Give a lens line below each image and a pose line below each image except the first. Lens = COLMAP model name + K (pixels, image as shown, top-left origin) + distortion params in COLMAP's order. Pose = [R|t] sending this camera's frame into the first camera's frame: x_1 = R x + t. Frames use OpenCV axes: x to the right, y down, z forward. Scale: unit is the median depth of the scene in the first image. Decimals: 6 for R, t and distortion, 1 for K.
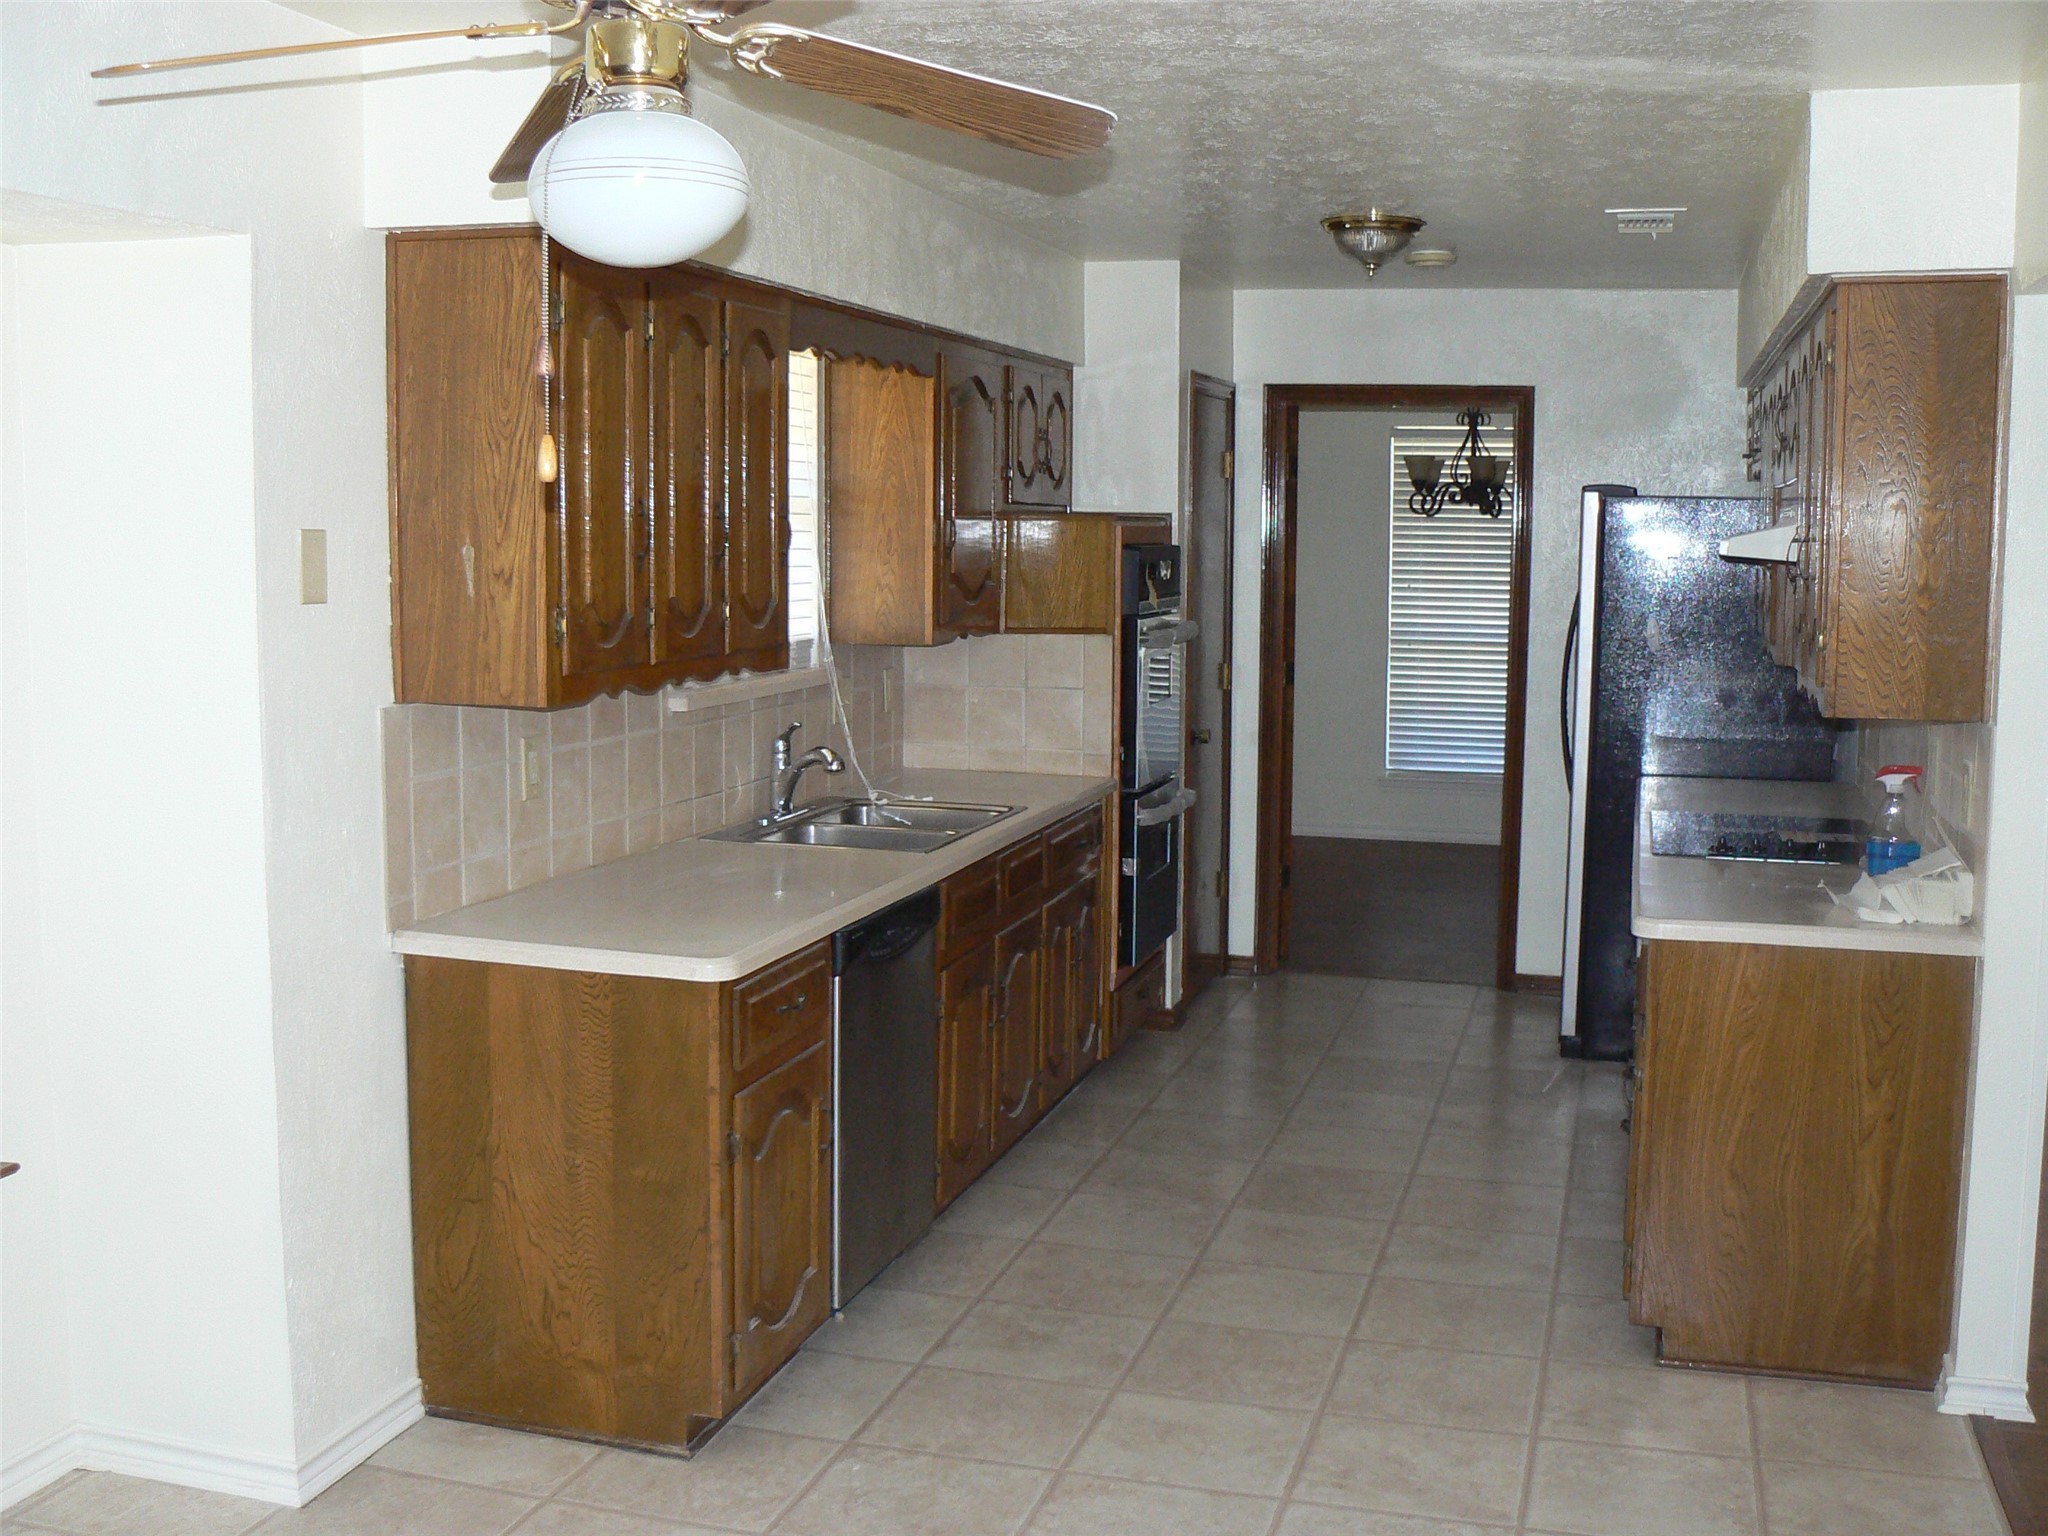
lens RADIAL K [[2201.2, 0, 1011.7], [0, 2201.2, 778.4], [0, 0, 1]] dist [-0.187114, 0.228410]
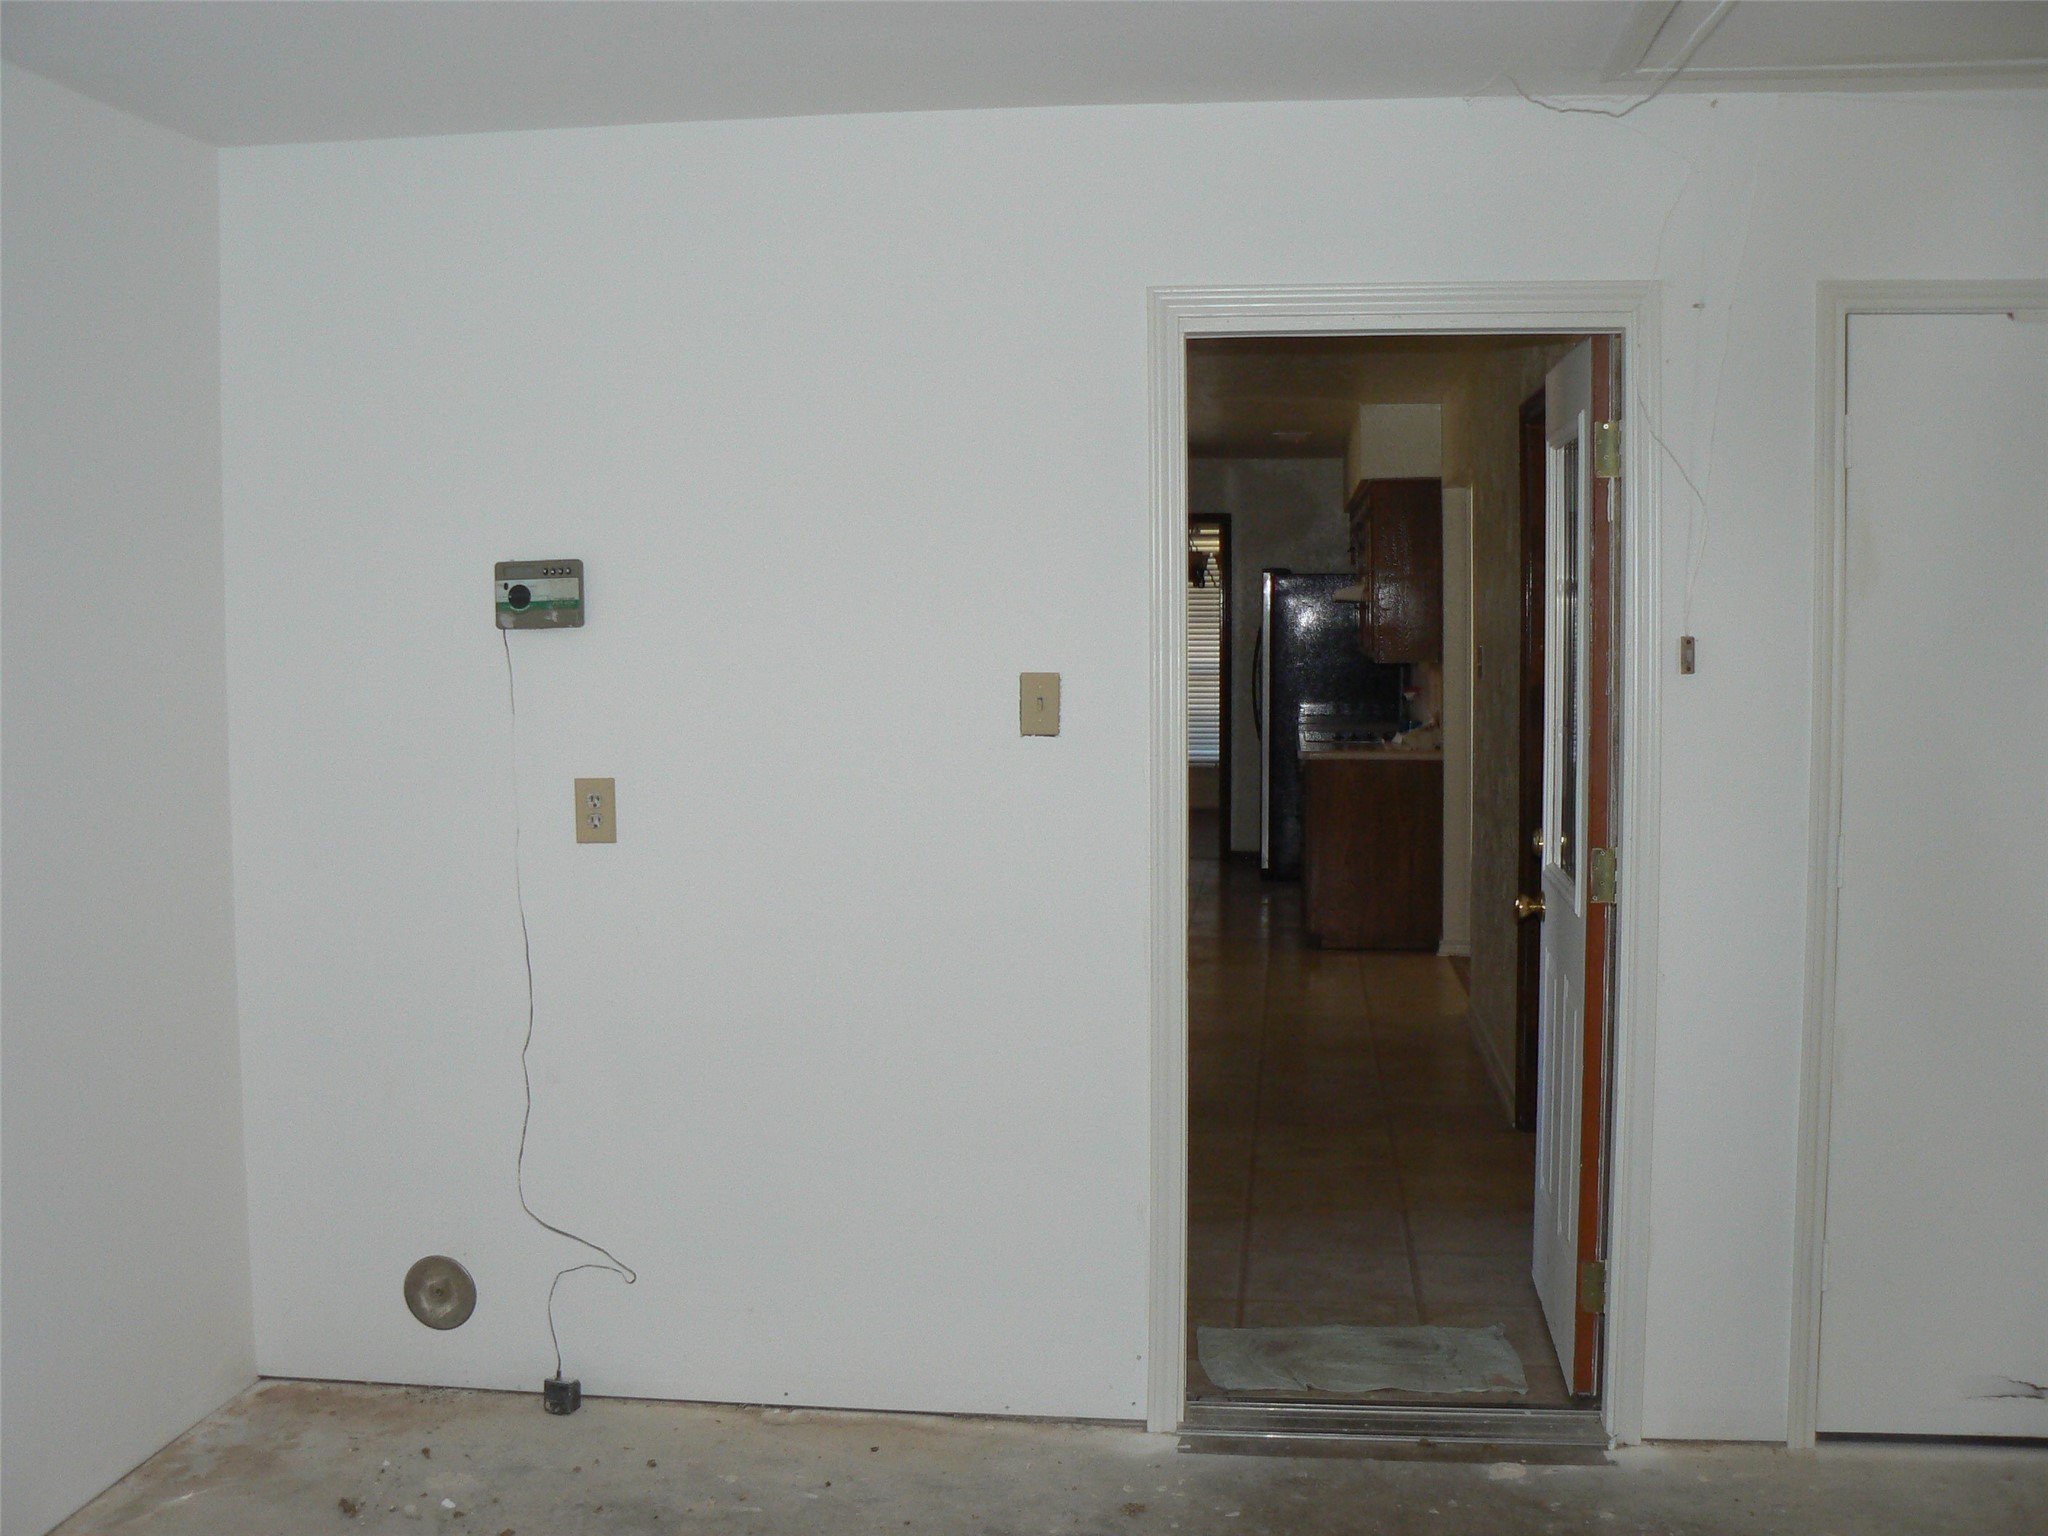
lens RADIAL K [[2201.2, 0, 1011.7], [0, 2201.2, 778.4], [0, 0, 1]] dist [-0.187114, 0.228410]
pose [[0.987843, -0.026944, 0.153104, -0.286096], [0.033292, 0.998683, -0.039049, 0.131209], [-0.151850, 0.043671, 0.987438, -0.964424]]
